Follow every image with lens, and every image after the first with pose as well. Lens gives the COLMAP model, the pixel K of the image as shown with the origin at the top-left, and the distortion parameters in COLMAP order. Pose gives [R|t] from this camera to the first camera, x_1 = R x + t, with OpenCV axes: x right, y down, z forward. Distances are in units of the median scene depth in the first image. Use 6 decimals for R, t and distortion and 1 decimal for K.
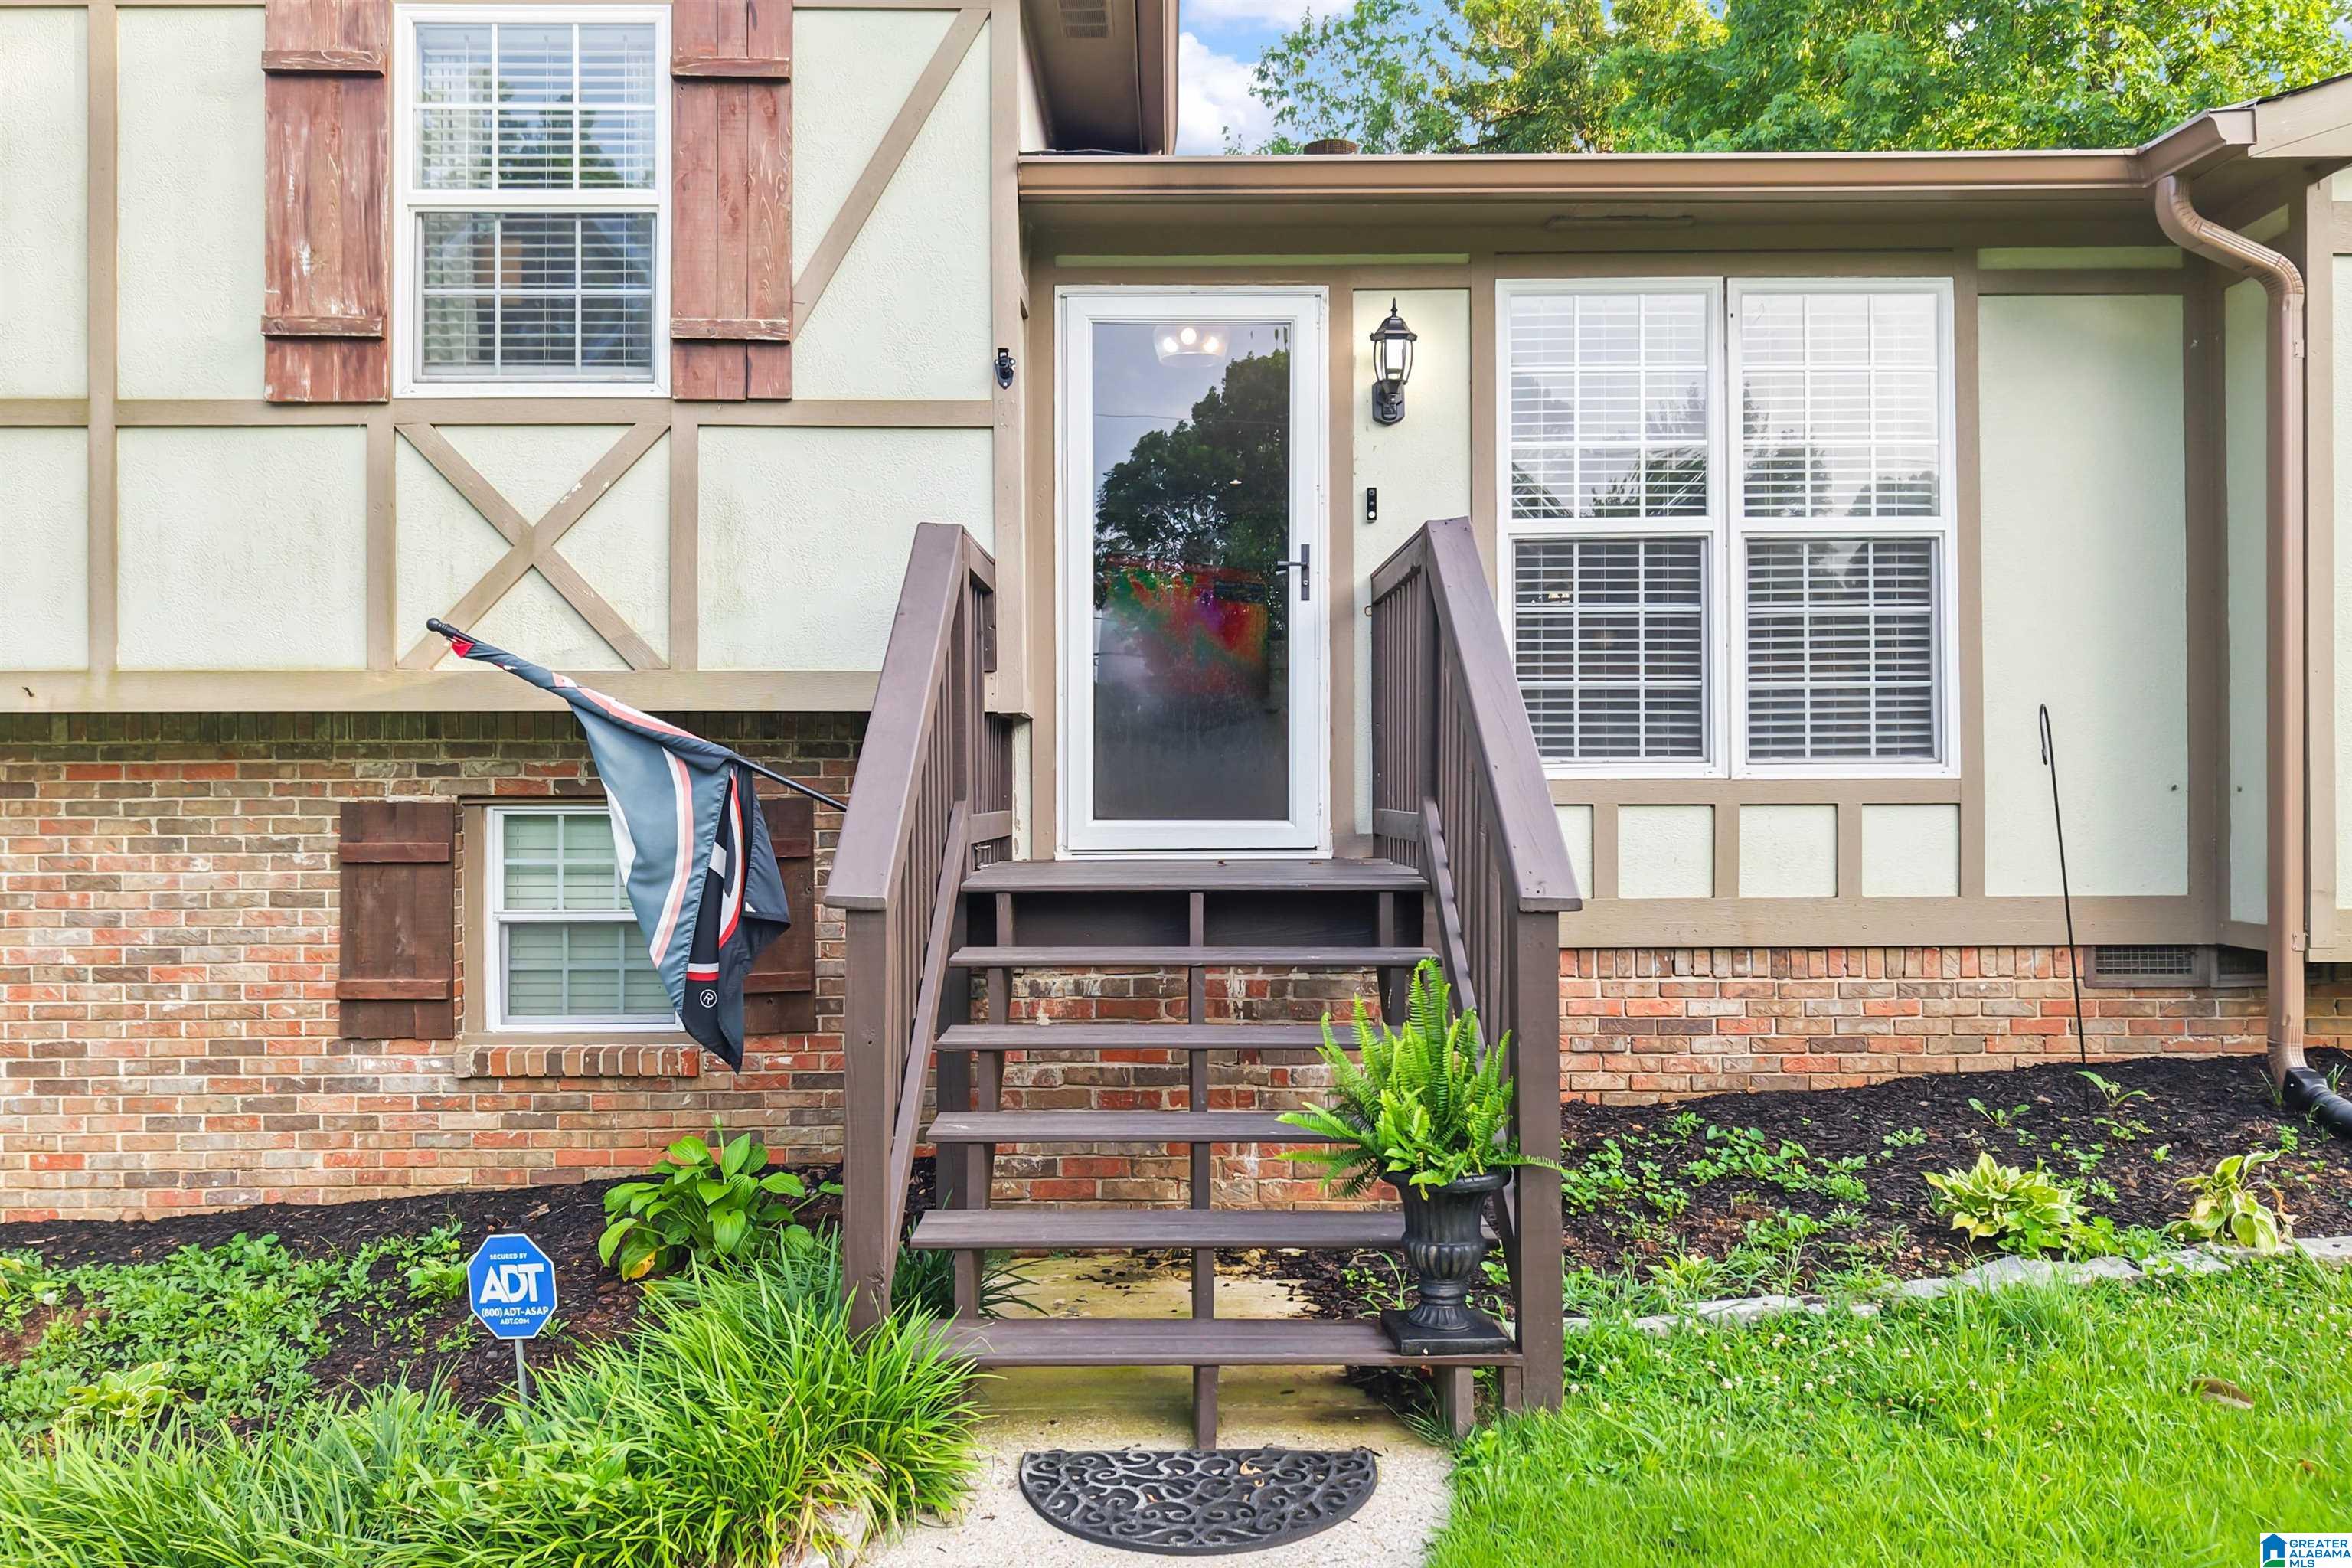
lens RADIAL K [[1670.9, 0, 1176.0], [0, 1670.9, 784.0], [0, 0, 1]] dist [0.084165, -0.083181]
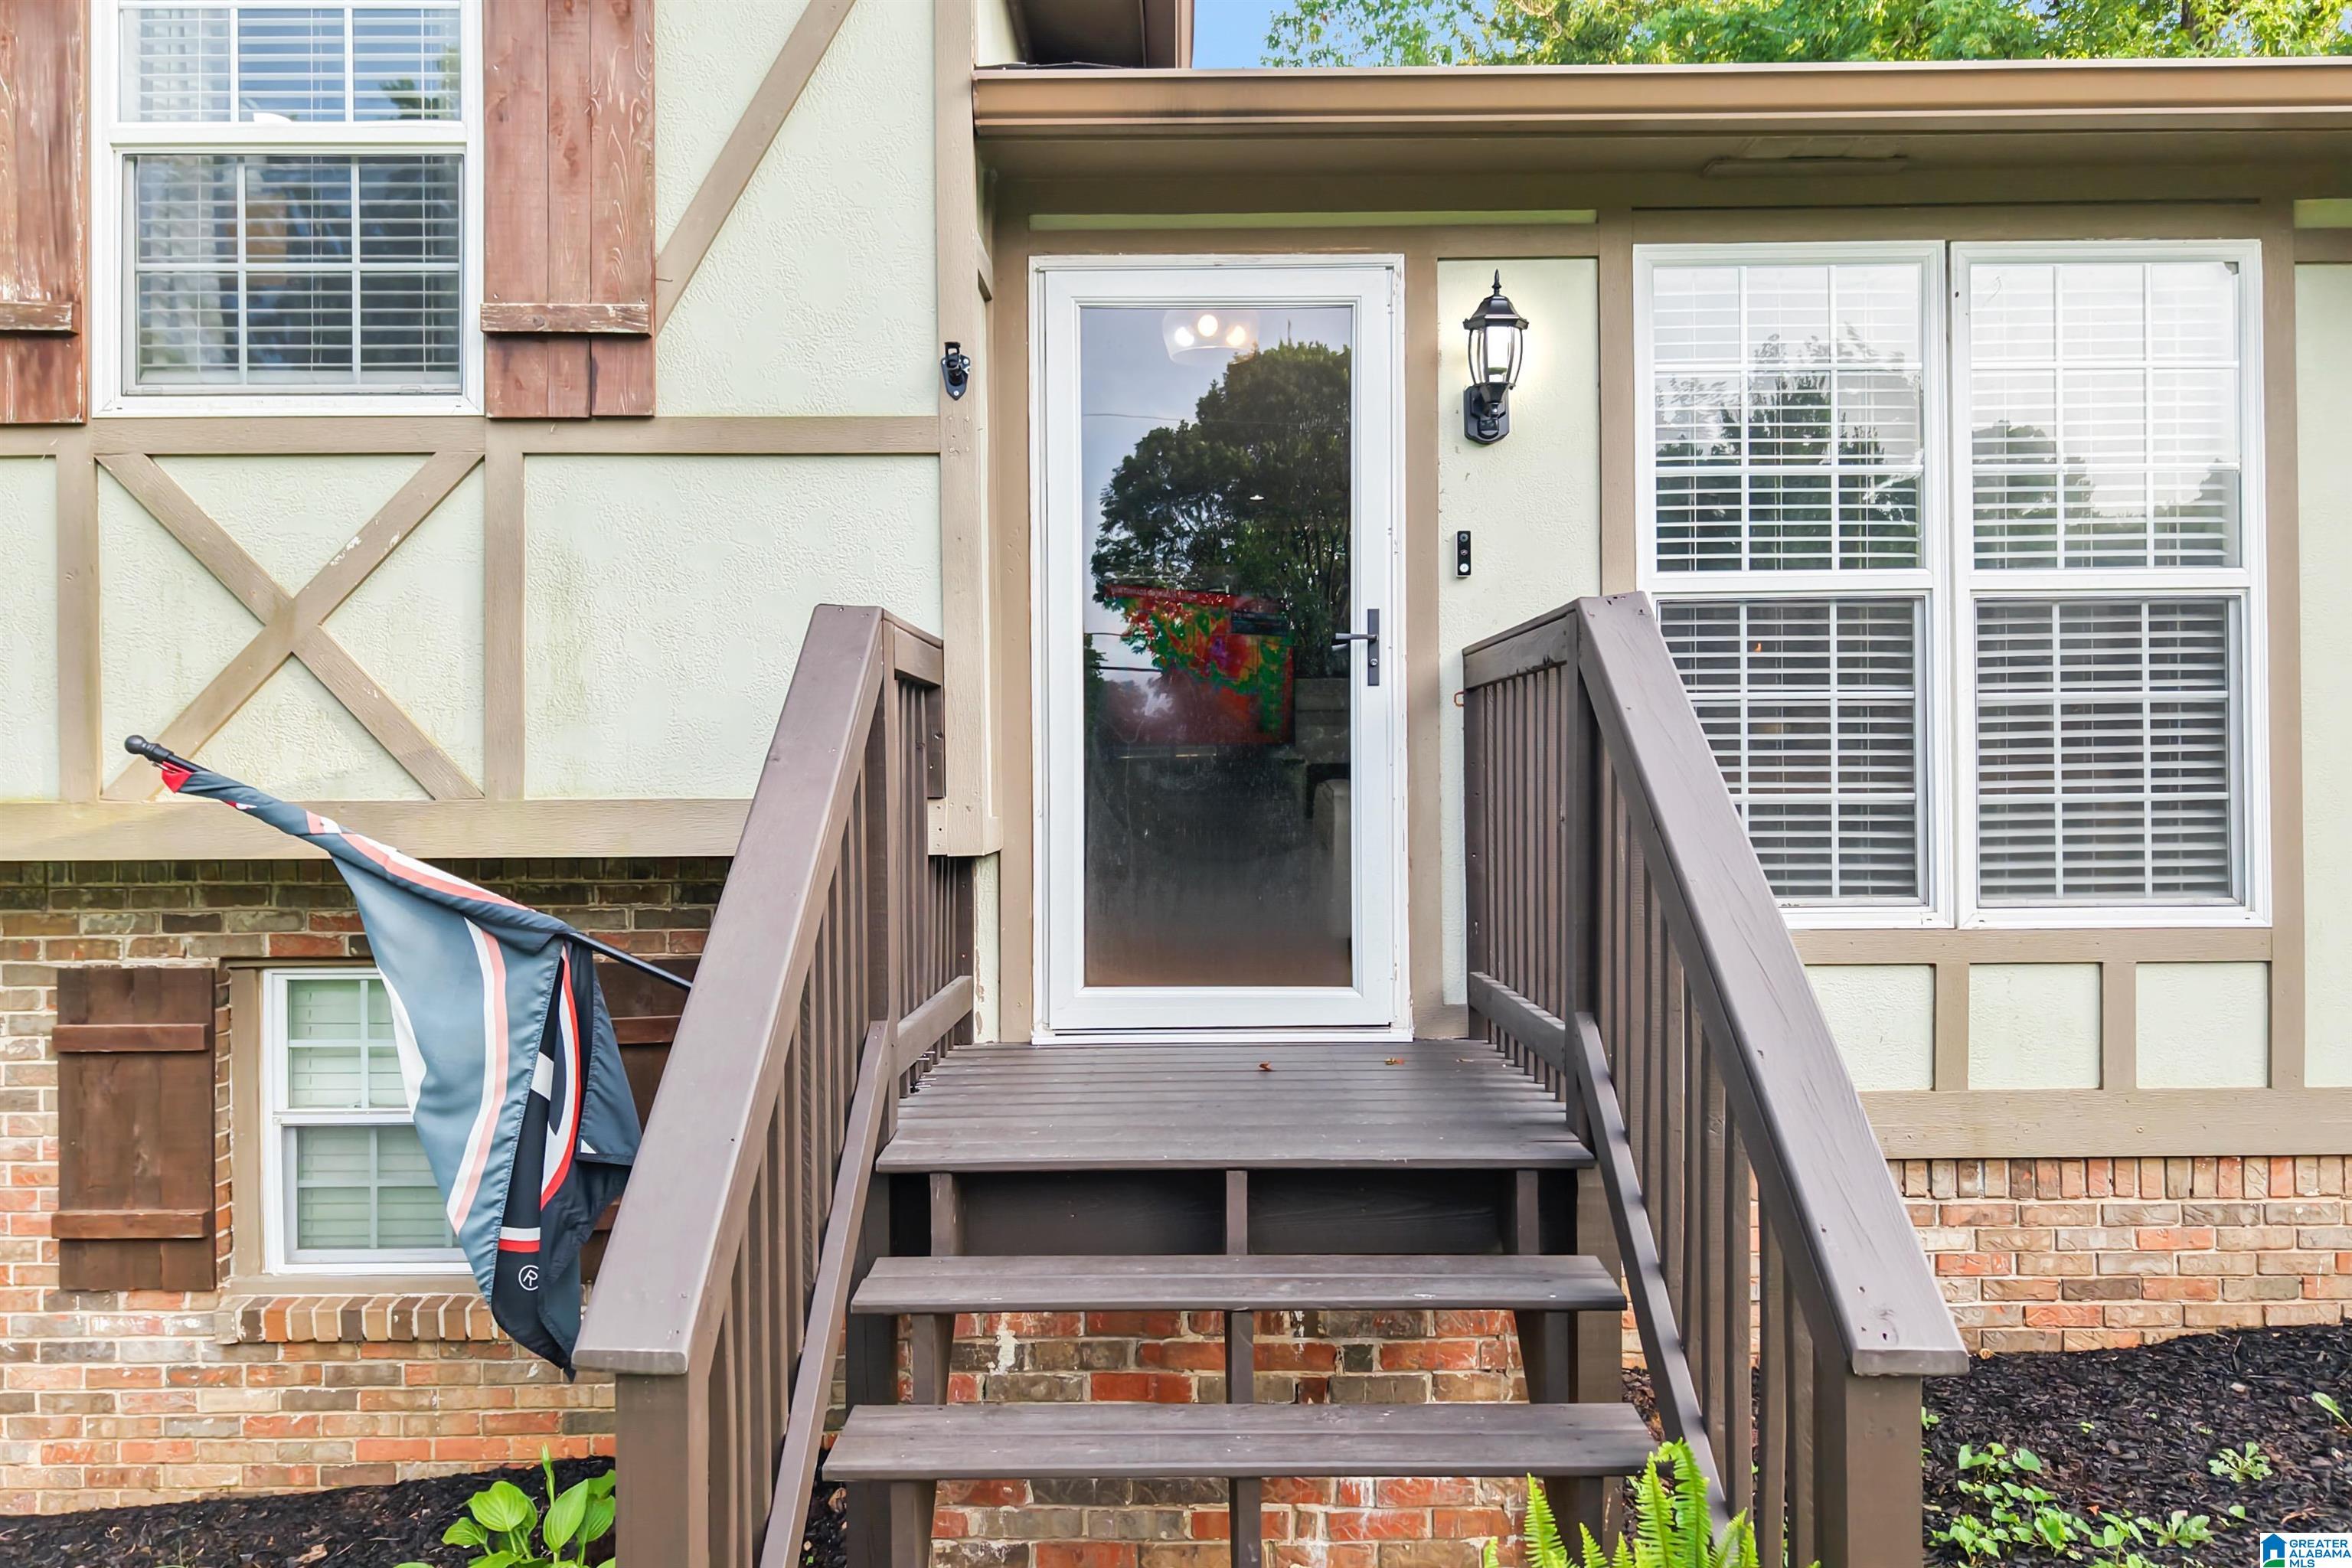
lens RADIAL K [[1615.3, 0, 1176.0], [0, 1615.3, 784.0], [0, 0, 1]] dist [0.031541, -0.002486]
pose [[0.999987, -0.004019, -0.003081, -0.006787], [0.004062, 0.999892, 0.014091, -0.077040], [0.003024, -0.014104, 0.999896, 0.295028]]
